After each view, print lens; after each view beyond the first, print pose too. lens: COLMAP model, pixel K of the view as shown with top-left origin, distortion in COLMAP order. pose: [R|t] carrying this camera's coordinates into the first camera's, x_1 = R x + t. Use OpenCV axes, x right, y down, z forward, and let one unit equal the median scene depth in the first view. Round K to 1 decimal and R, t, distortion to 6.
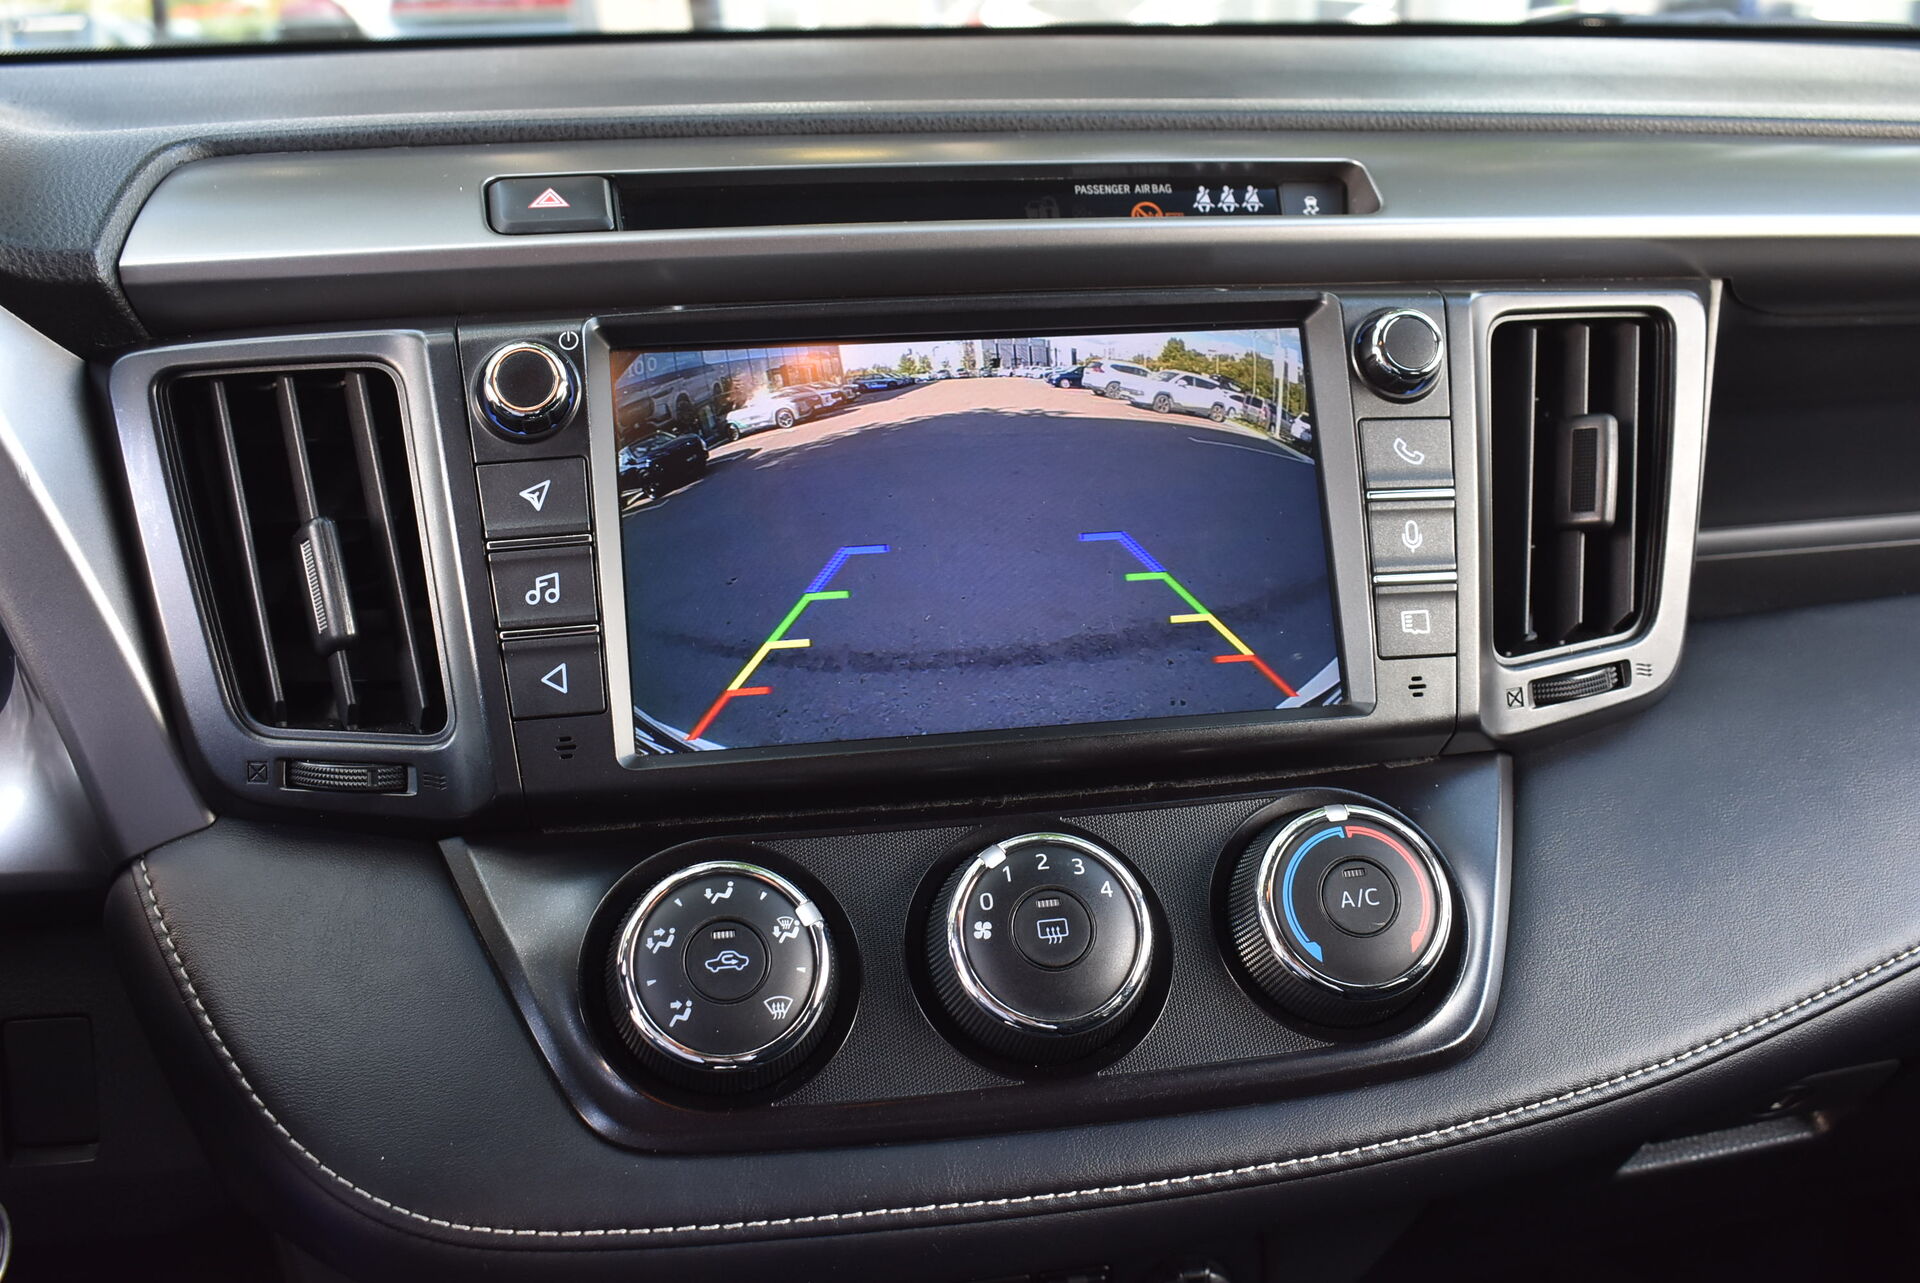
lens RADIAL K [[1916.2, 0, 962.9], [0, 1916.2, 628.9], [0, 0, 1]] dist [-0.058182, 0.000000]
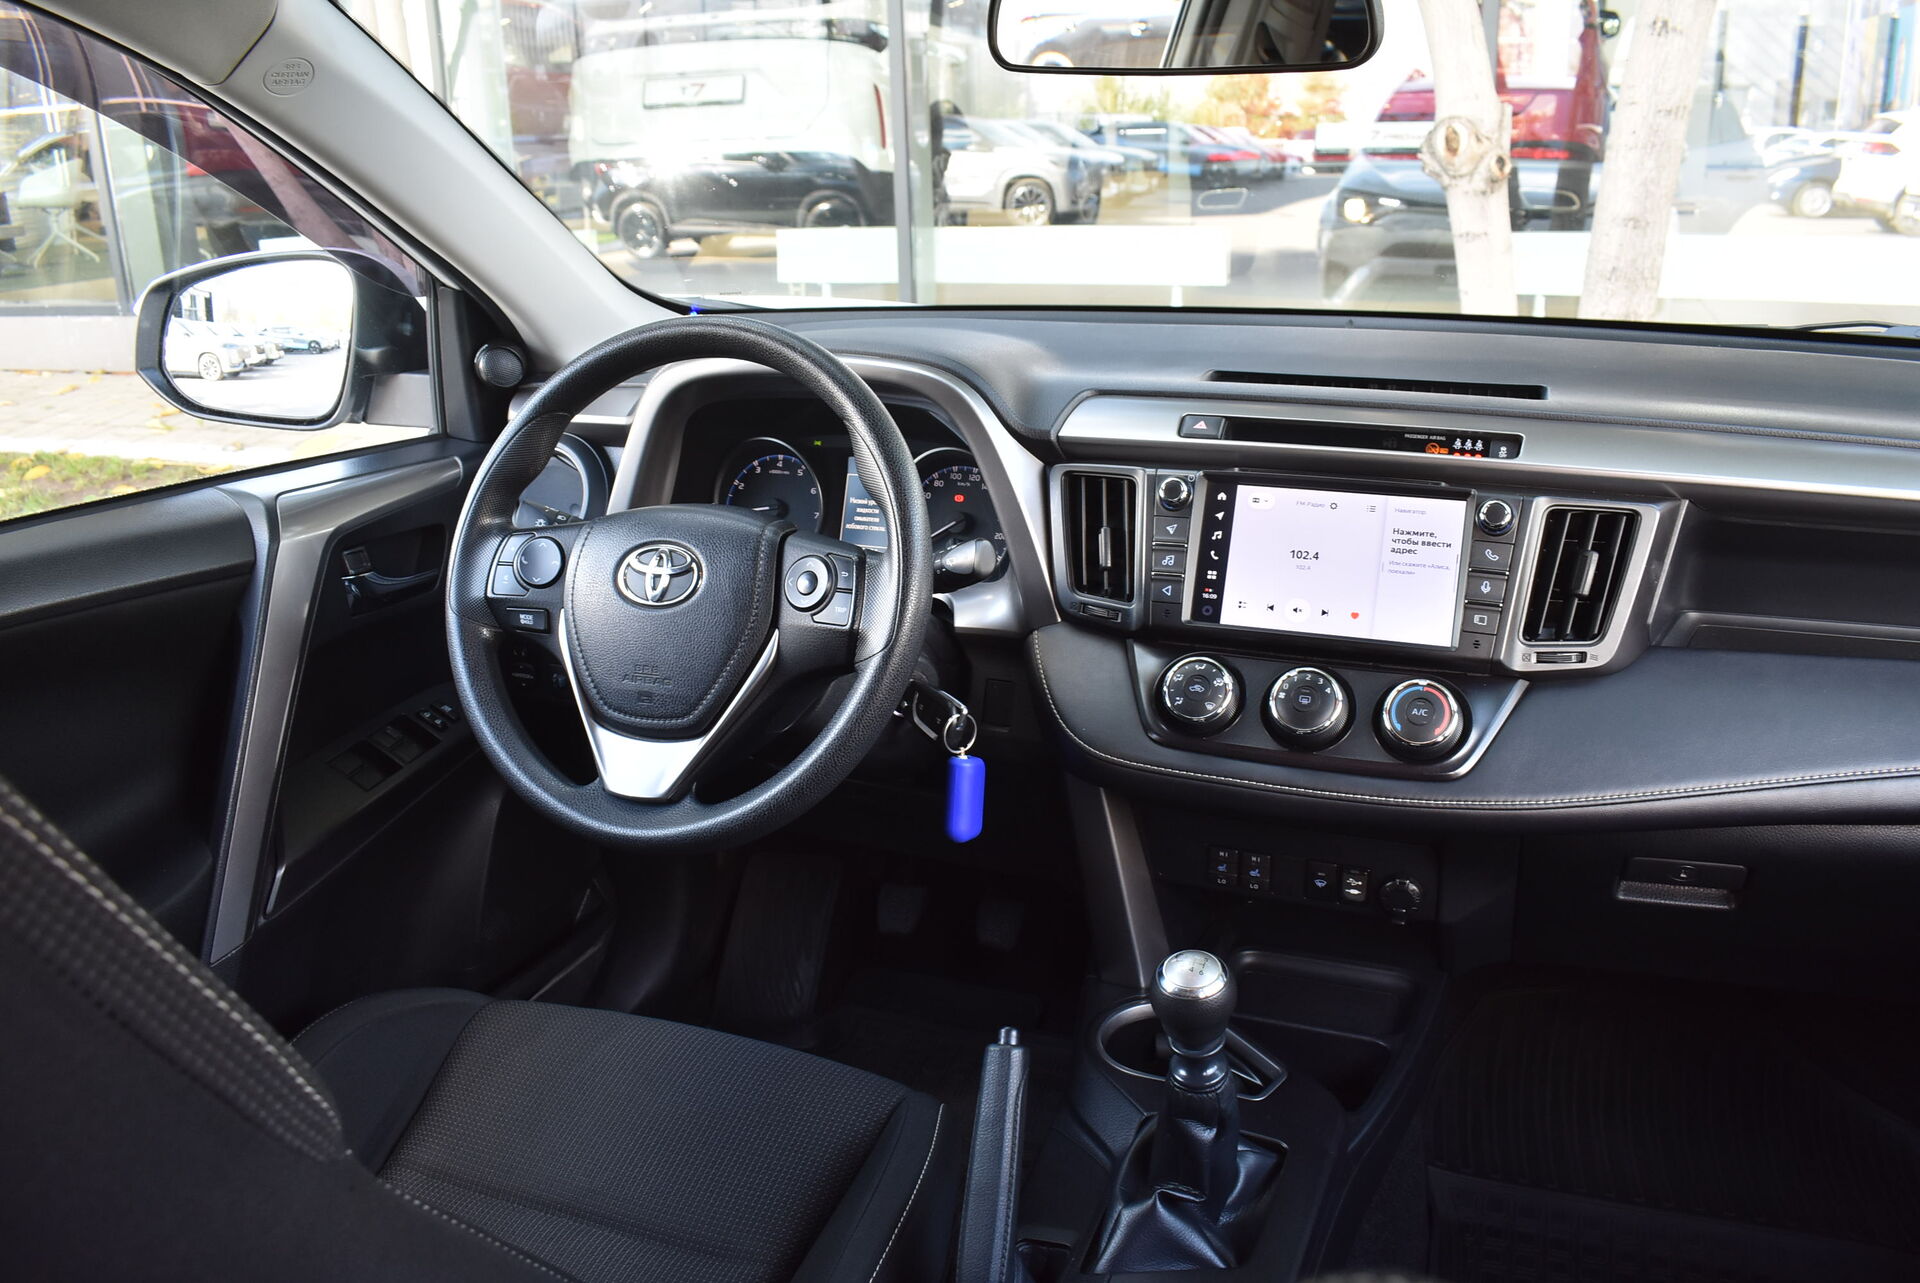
lens RADIAL K [[1493.3, 0, 962.5], [0, 1493.3, 643.2], [0, 0, 1]] dist [-0.009739, -0.002638]
pose [[0.853001, 0.168427, -0.493985, 0.671473], [-0.153607, 0.985592, 0.070799, -0.008255], [0.498792, 0.015488, 0.866583, -1.167374]]
